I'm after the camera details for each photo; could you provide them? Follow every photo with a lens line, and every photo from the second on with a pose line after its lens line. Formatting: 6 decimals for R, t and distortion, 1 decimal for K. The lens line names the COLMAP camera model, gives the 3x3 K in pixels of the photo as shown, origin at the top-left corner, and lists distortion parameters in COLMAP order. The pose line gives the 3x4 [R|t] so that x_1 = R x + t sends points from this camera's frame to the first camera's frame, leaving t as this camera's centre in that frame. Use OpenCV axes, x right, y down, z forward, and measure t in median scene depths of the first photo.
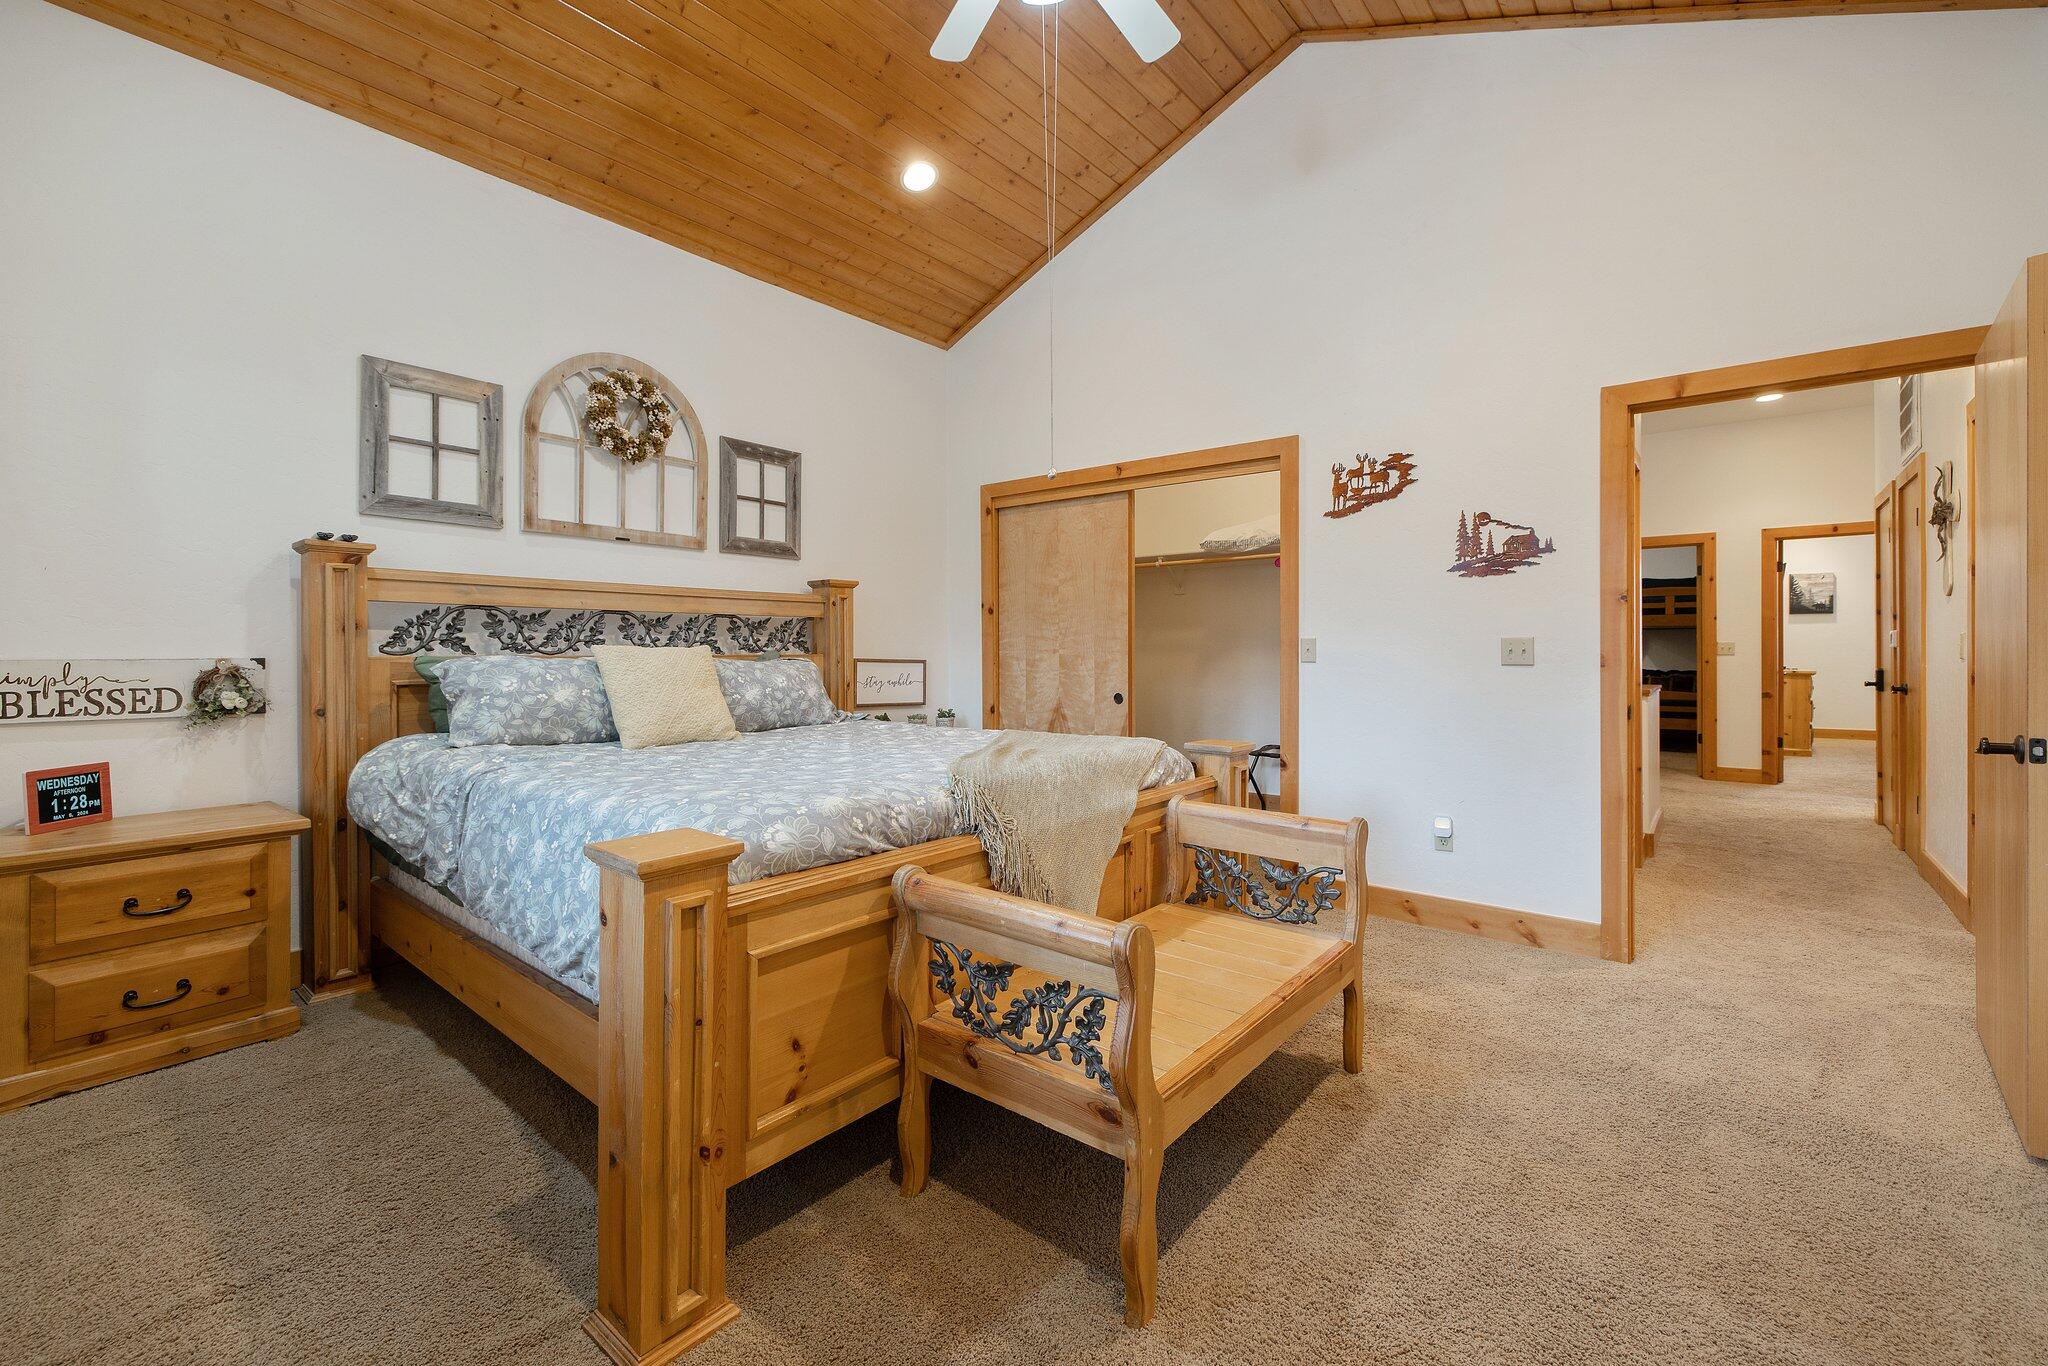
lens RADIAL K [[864.6, 0, 1023.6], [0, 864.6, 650.5], [0, 0, 1]] dist [0.000785, -0.000116]
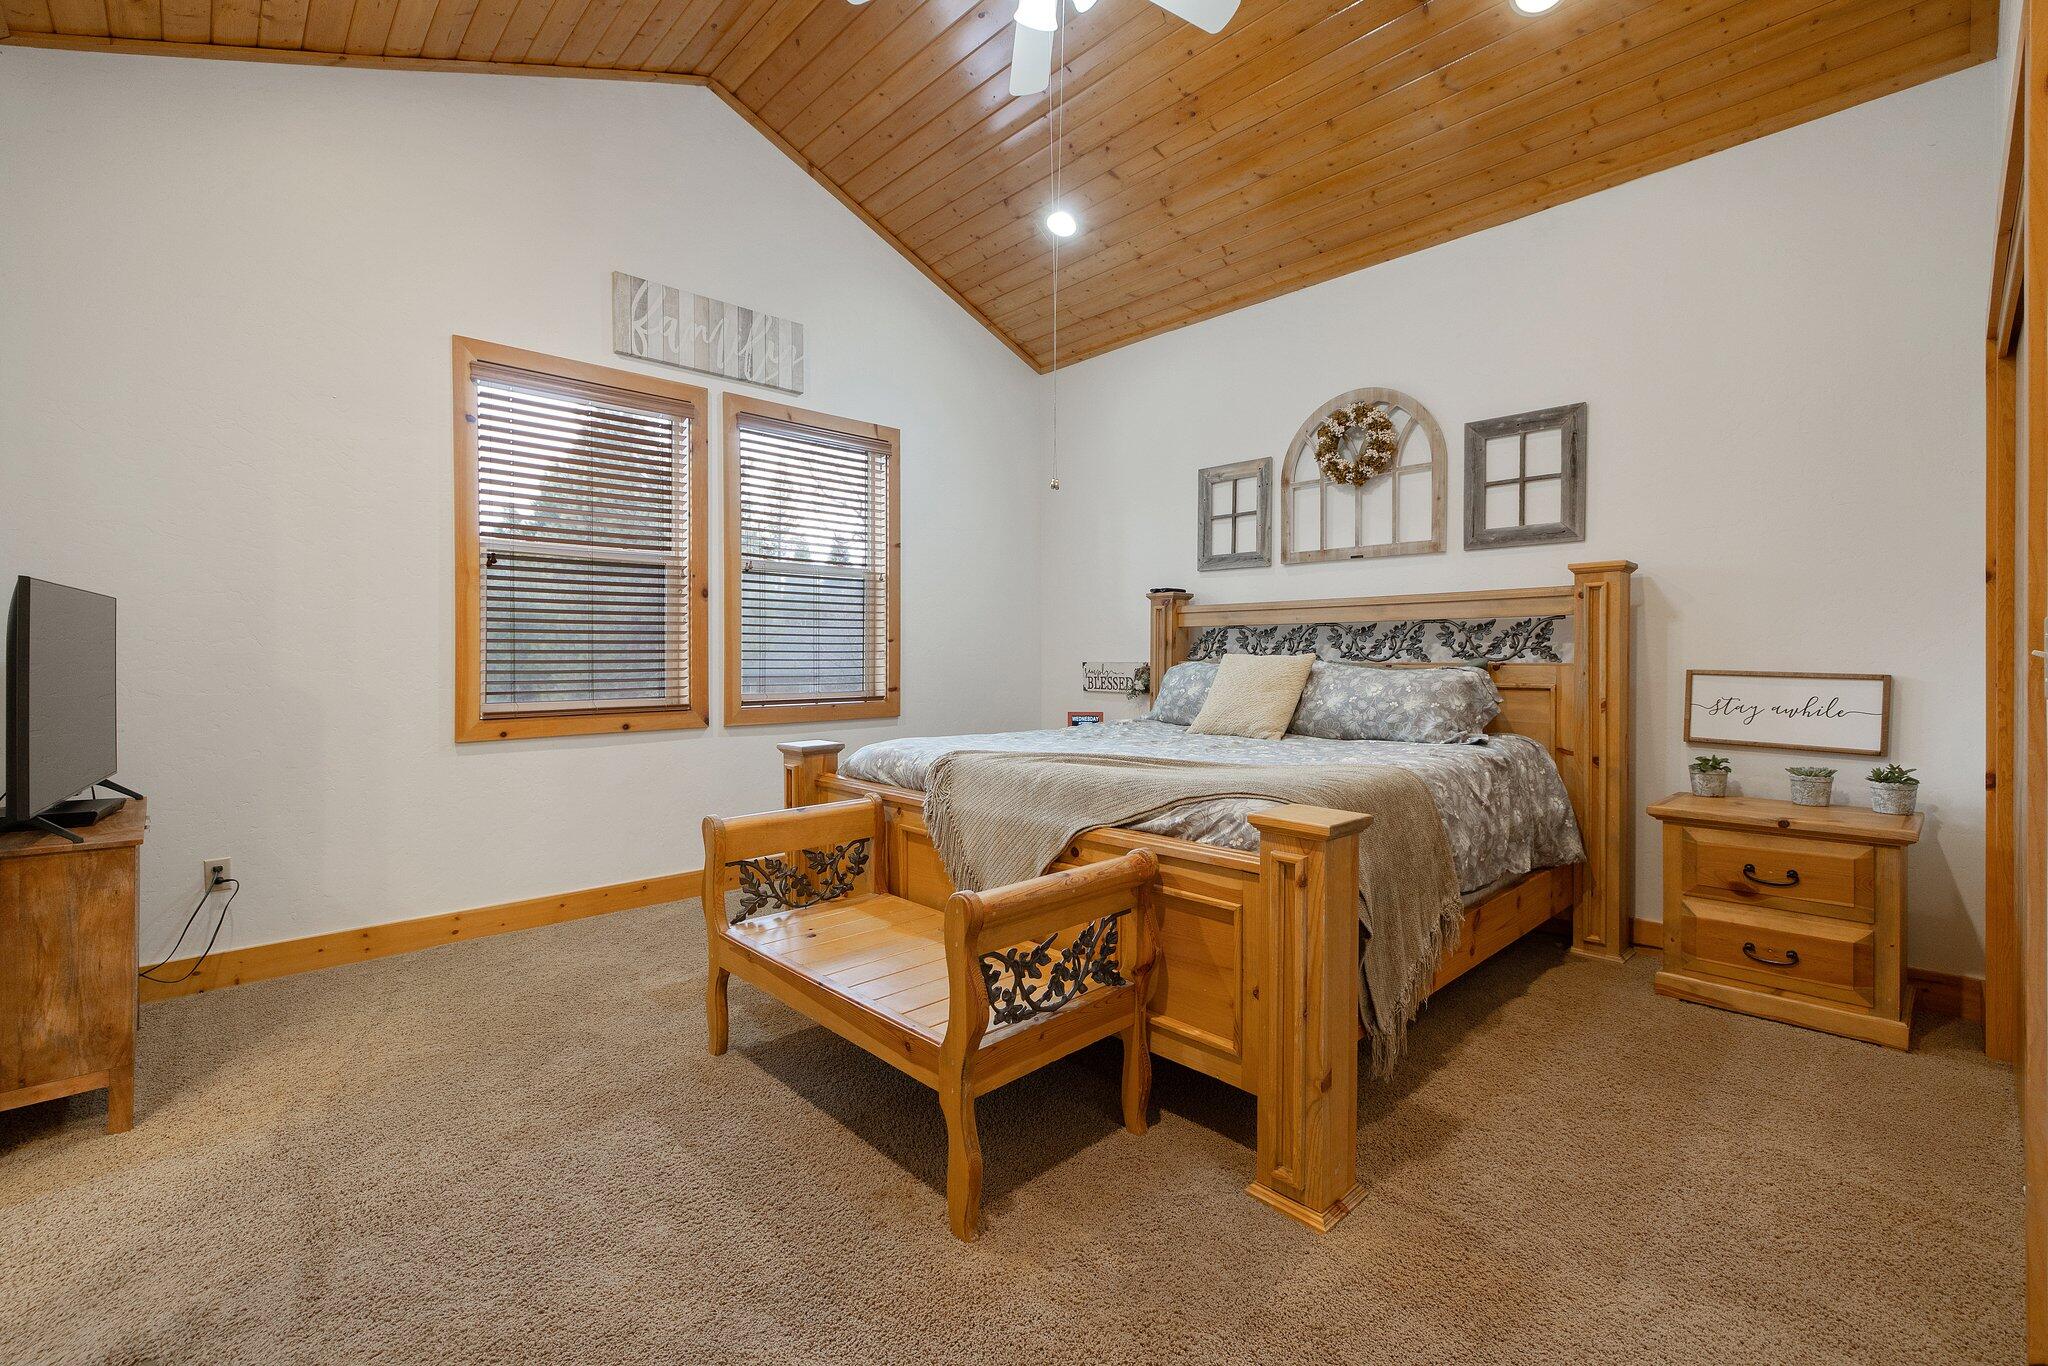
lens RADIAL K [[856.5, 0, 1023.5], [0, 856.5, 664.4], [0, 0, 1]] dist [-0.000020, -0.000281]
pose [[-0.113510, 0.006675, -0.993514, 0.533777], [-0.000452, 0.999977, 0.006770, 0.000704], [0.993537, 0.001217, -0.113505, 0.561778]]
